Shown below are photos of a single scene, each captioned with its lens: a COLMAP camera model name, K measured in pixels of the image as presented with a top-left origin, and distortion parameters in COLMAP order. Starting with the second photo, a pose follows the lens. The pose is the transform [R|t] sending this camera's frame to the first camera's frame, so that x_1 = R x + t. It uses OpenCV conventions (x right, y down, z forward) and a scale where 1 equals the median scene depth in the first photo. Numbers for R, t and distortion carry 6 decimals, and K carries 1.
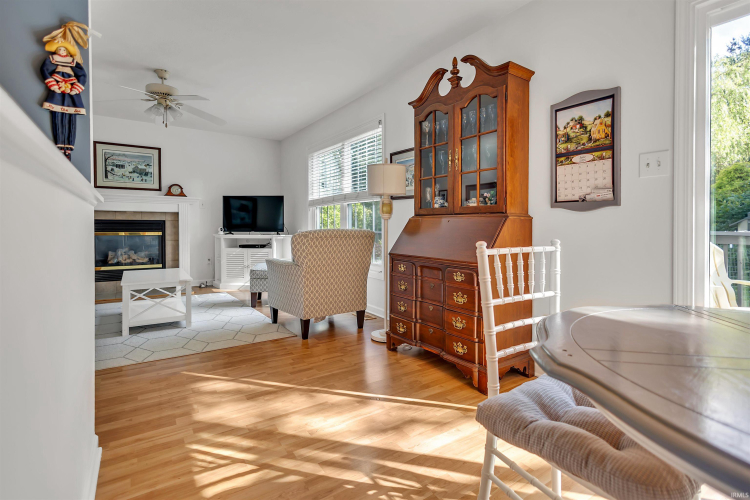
lens RADIAL K [[354.2, 0, 377.1], [0, 354.2, 235.9], [0, 0, 1]] dist [0.000990, -0.000656]
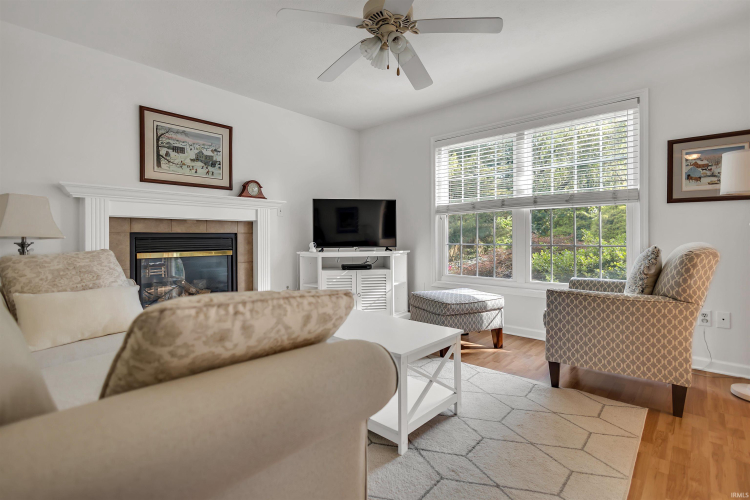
lens RADIAL K [[354.2, 0, 377.1], [0, 354.2, 235.9], [0, 0, 1]] dist [0.000990, -0.000656]
pose [[0.970892, -0.009697, 0.239320, -0.504248], [0.016012, 0.999573, -0.024458, -0.017957], [-0.238981, 0.027578, 0.970633, 0.281025]]
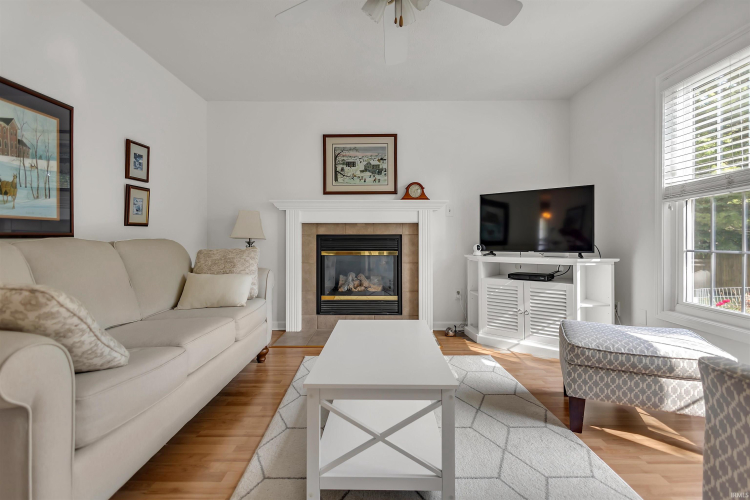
lens RADIAL K [[354.2, 0, 377.1], [0, 354.2, 235.9], [0, 0, 1]] dist [0.000990, -0.000656]
pose [[0.819635, -0.013651, -0.572723, -0.235470], [-0.007689, 0.999364, -0.034823, -0.016583], [0.572834, 0.032946, 0.819009, 0.396513]]
